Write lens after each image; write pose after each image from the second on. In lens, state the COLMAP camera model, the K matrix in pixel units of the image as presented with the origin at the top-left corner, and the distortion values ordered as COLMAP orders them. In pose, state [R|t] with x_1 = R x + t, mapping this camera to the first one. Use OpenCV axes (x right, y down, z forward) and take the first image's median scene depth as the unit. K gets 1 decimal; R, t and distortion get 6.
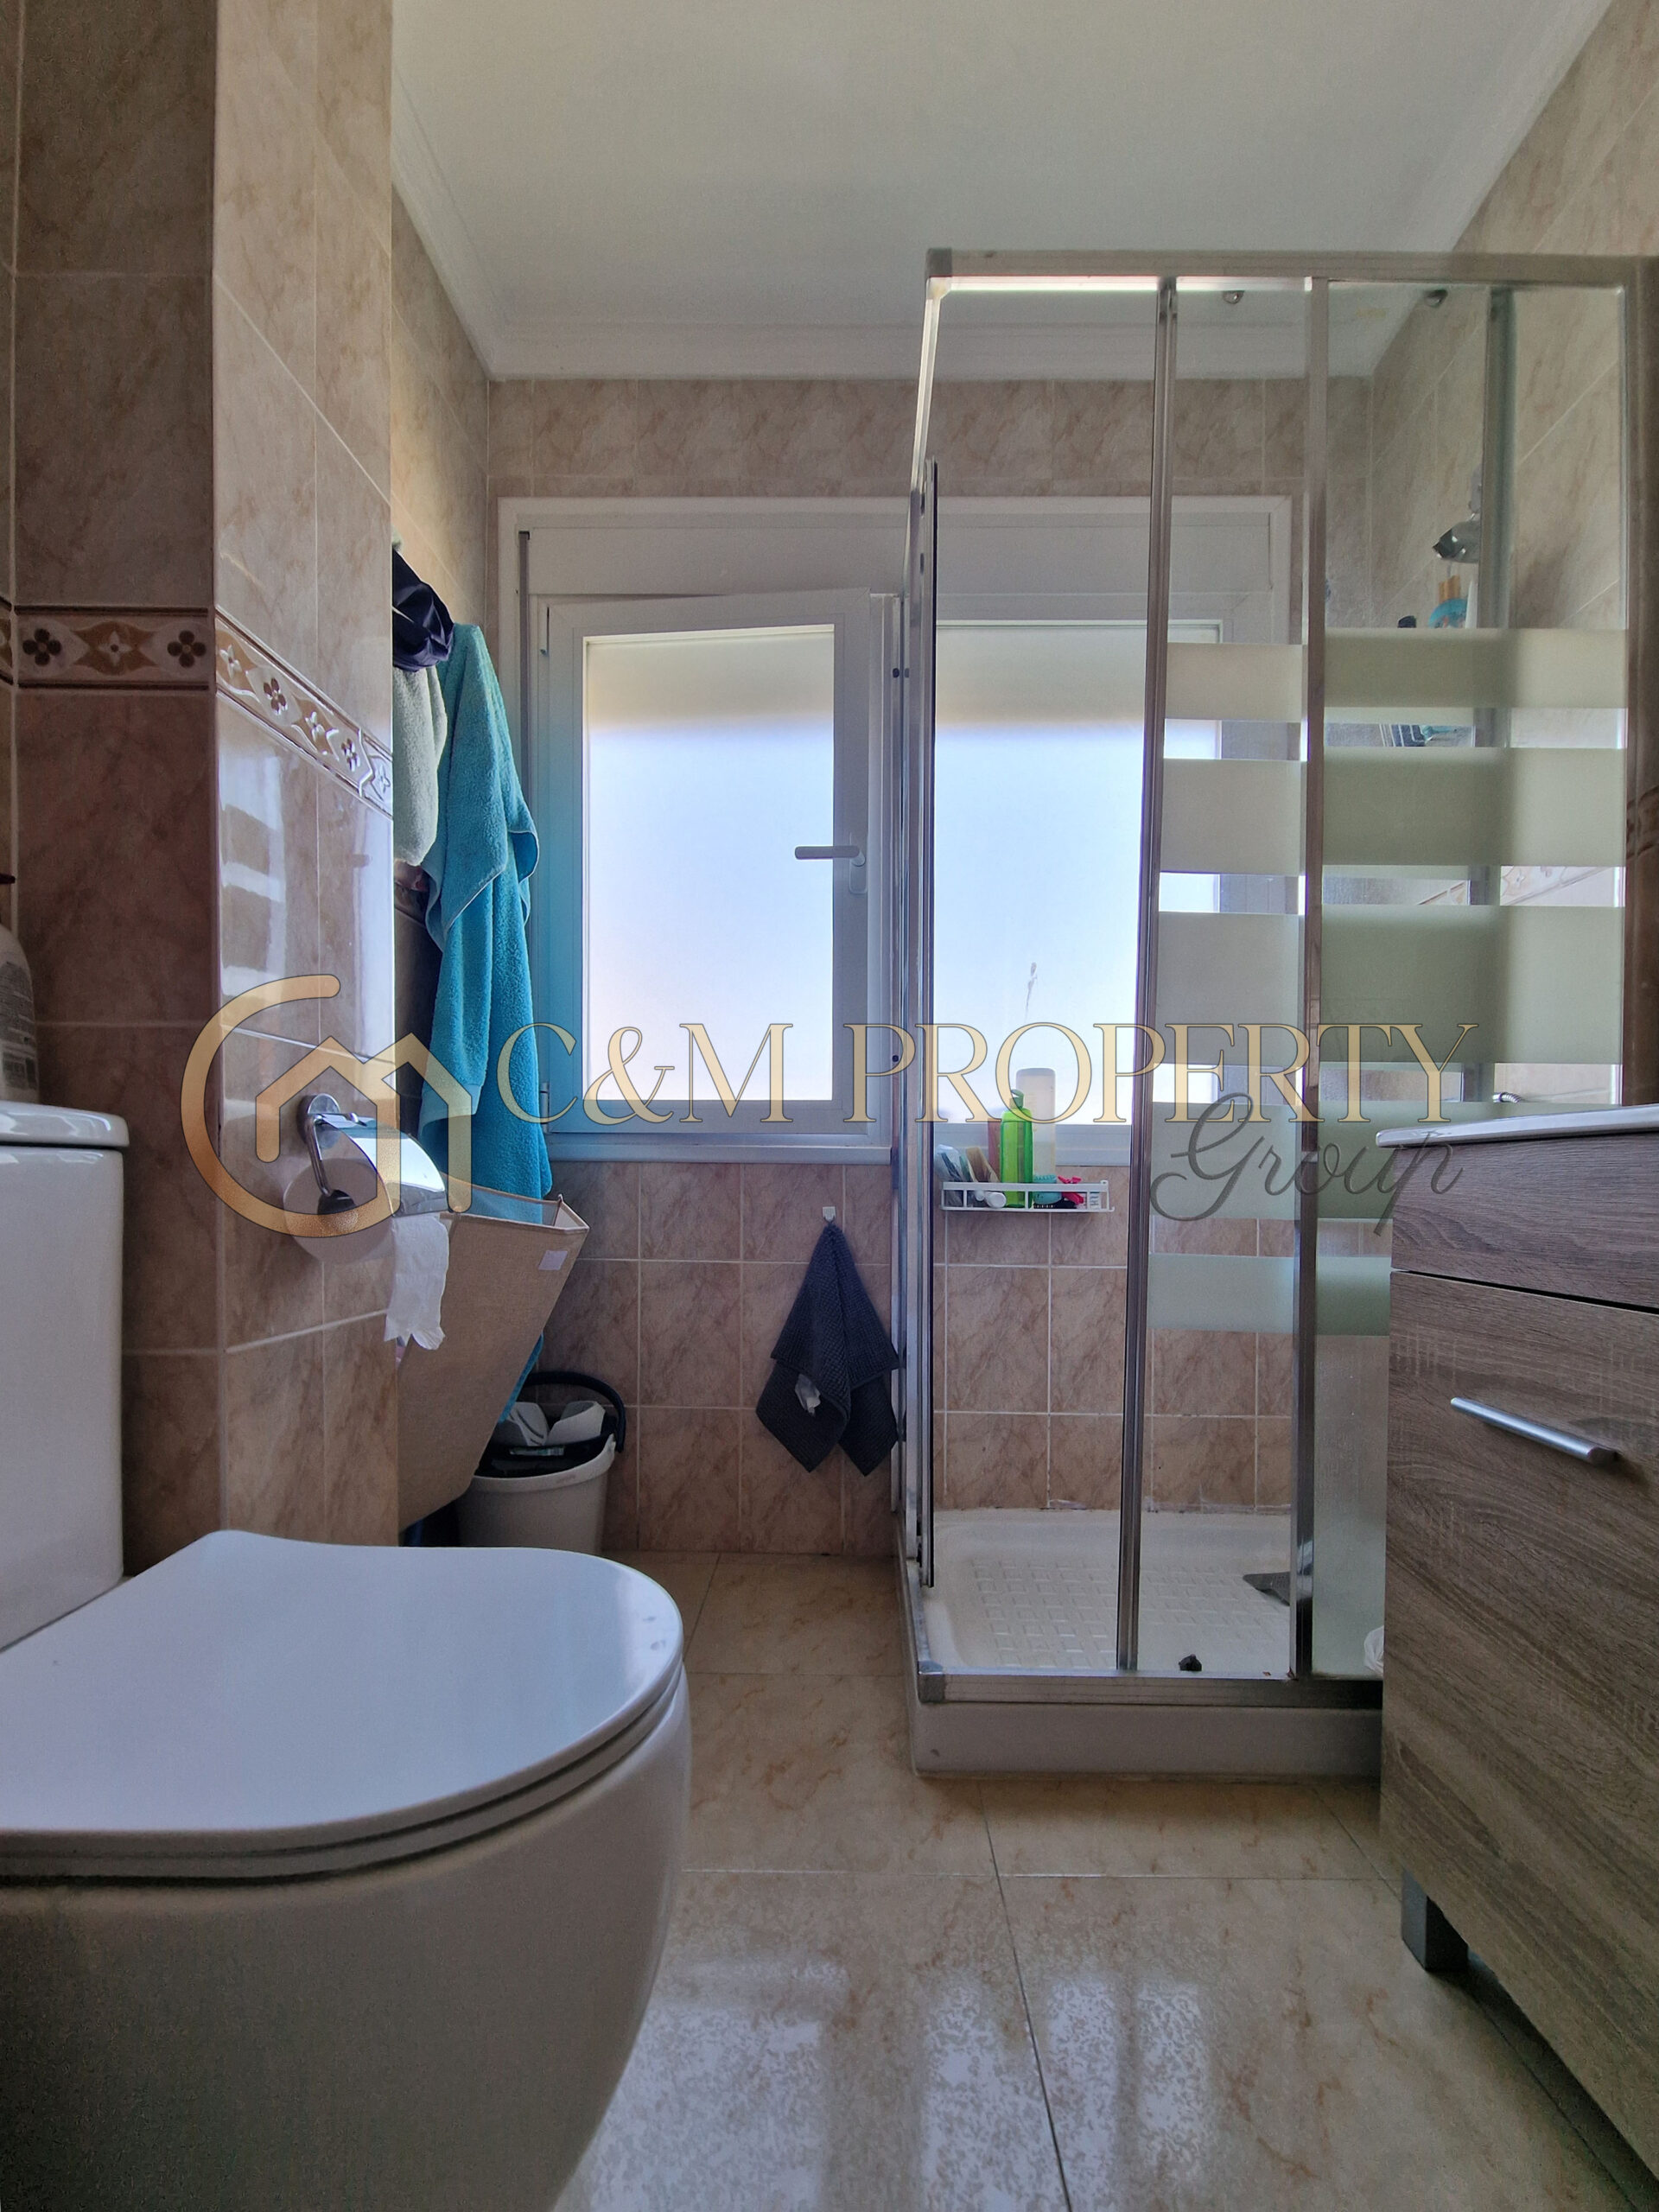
lens RADIAL K [[942.5, 0, 831.5], [0, 942.5, 1198.8], [0, 0, 1]] dist [0.001143, -0.000723]
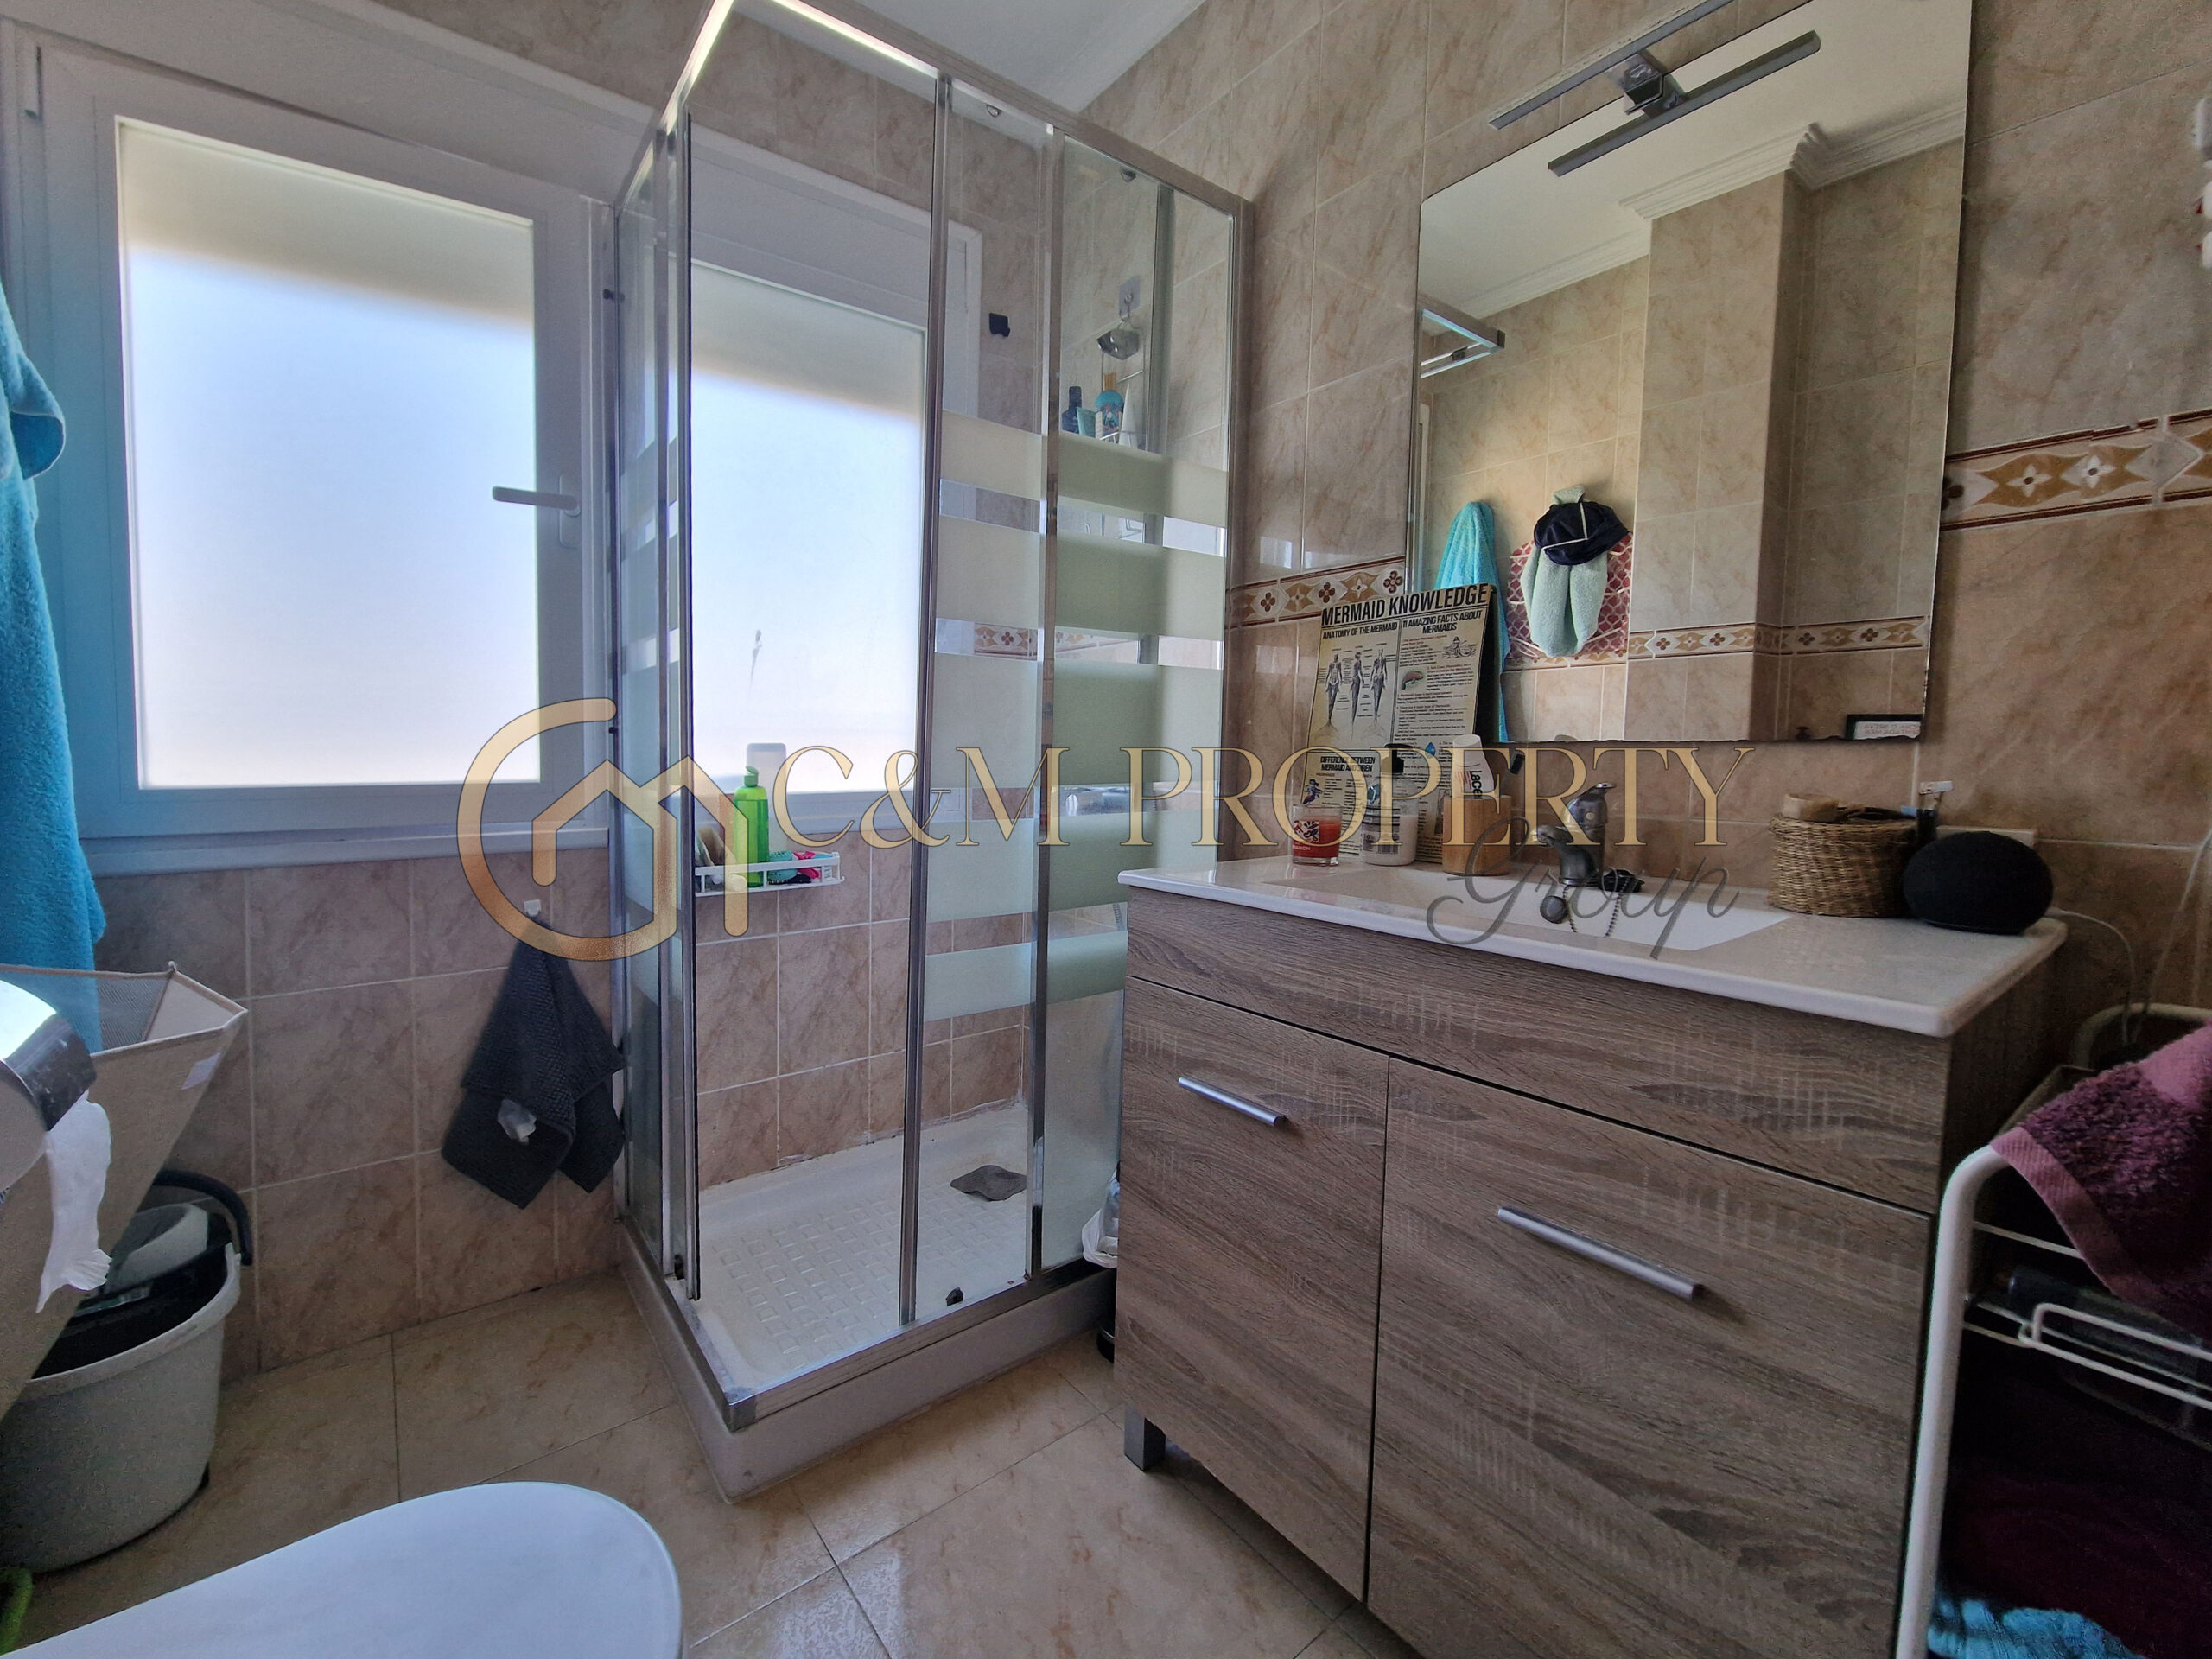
lens RADIAL K [[942.5, 0, 1106.0], [0, 942.5, 829.5], [0, 0, 1]] dist [0.001143, -0.000723]
pose [[0.779250, -0.035230, 0.625722, -0.185234], [-0.003646, 0.998147, 0.060740, -0.156401], [-0.626702, -0.049613, 0.777678, 0.001420]]
